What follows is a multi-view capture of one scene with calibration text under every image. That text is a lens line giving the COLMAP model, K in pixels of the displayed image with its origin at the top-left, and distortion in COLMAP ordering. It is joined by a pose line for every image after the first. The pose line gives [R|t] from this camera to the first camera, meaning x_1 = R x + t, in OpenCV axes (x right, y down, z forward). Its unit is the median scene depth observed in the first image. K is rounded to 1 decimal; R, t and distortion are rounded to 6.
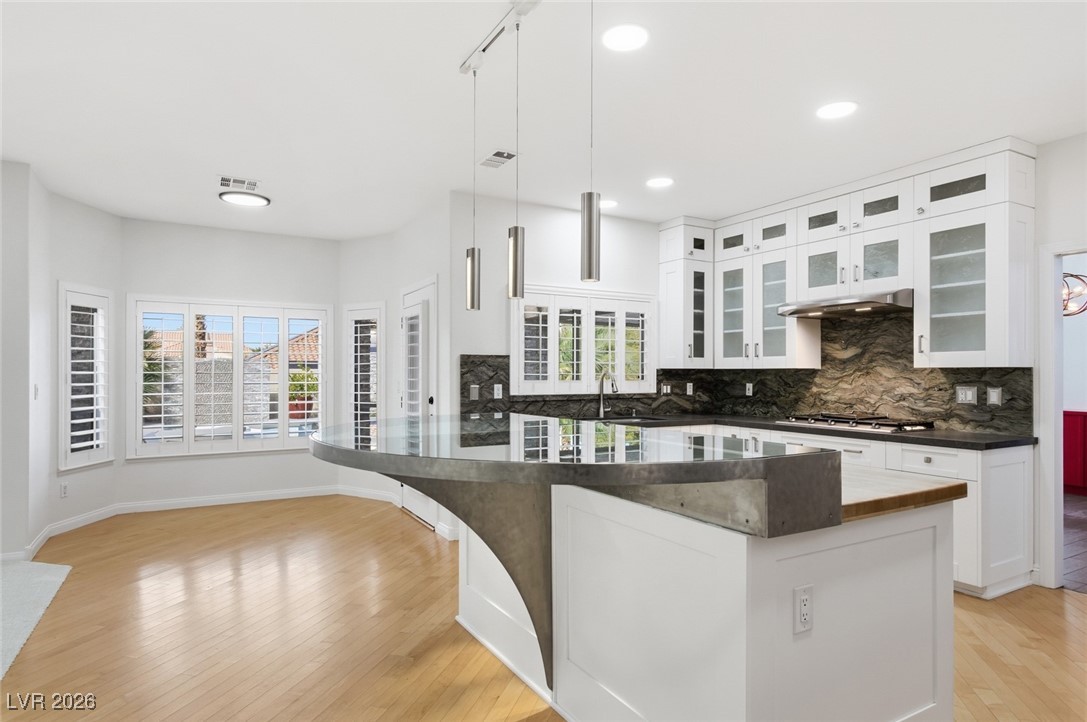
lens RADIAL K [[607.9, 0, 519.6], [0, 607.9, 370.5], [0, 0, 1]] dist [-0.033751, -0.003916]
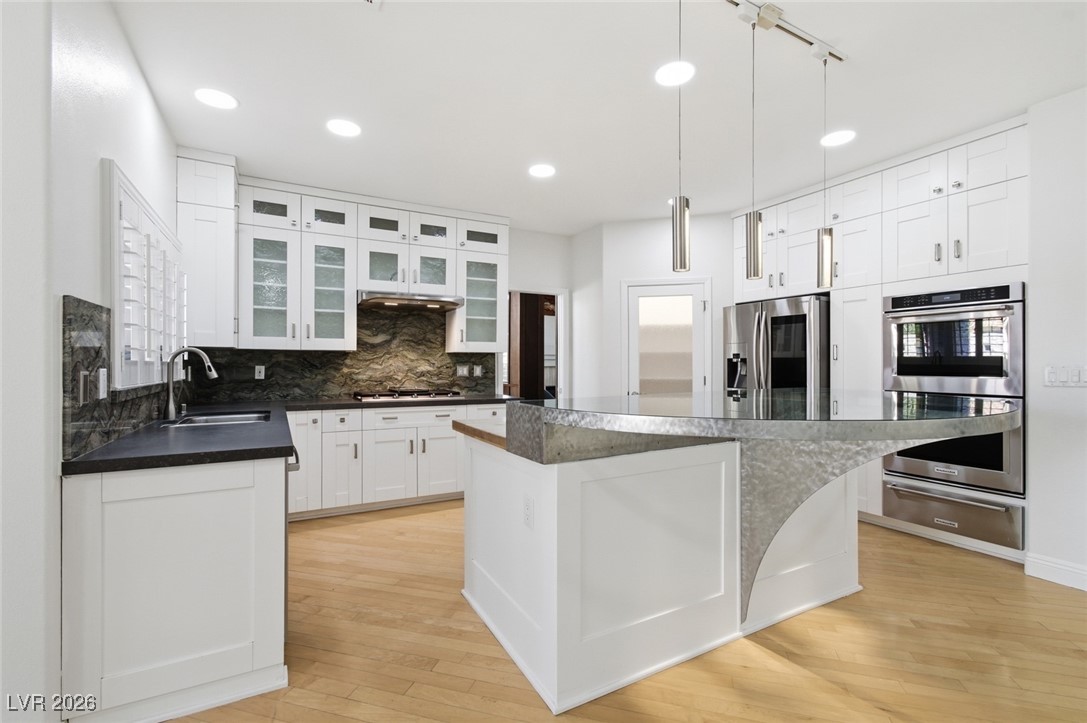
lens RADIAL K [[485.5, 0, 536.6], [0, 485.5, 360.9], [0, 0, 1]] dist [-0.005523, -0.000005]
pose [[0.012102, 0.004407, 0.999917, -0.408636], [-0.006419, 0.999970, -0.004329, 0.016640], [-0.999906, -0.006366, 0.012130, 0.657648]]
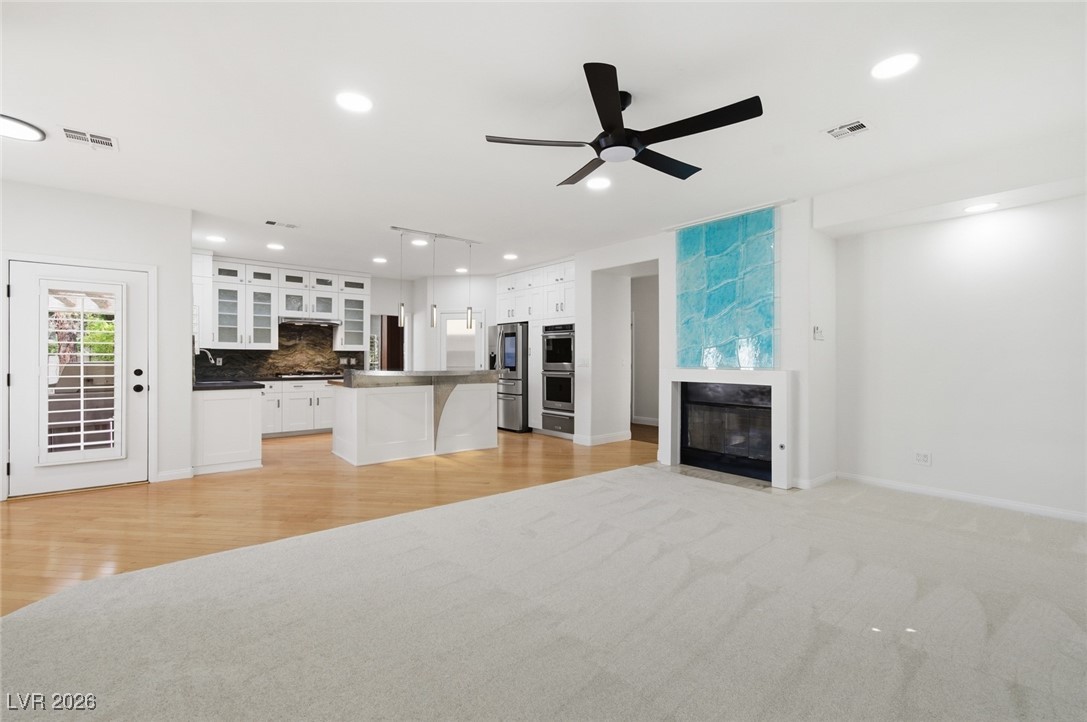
lens RADIAL K [[485.5, 0, 546.2], [0, 485.5, 356.7], [0, 0, 1]] dist [-0.005523, -0.000005]
pose [[-0.172789, 0.002081, 0.984957, -1.234899], [-0.006666, 0.999972, -0.003282, 0.018321], [-0.984936, -0.007133, -0.172770, 0.408197]]
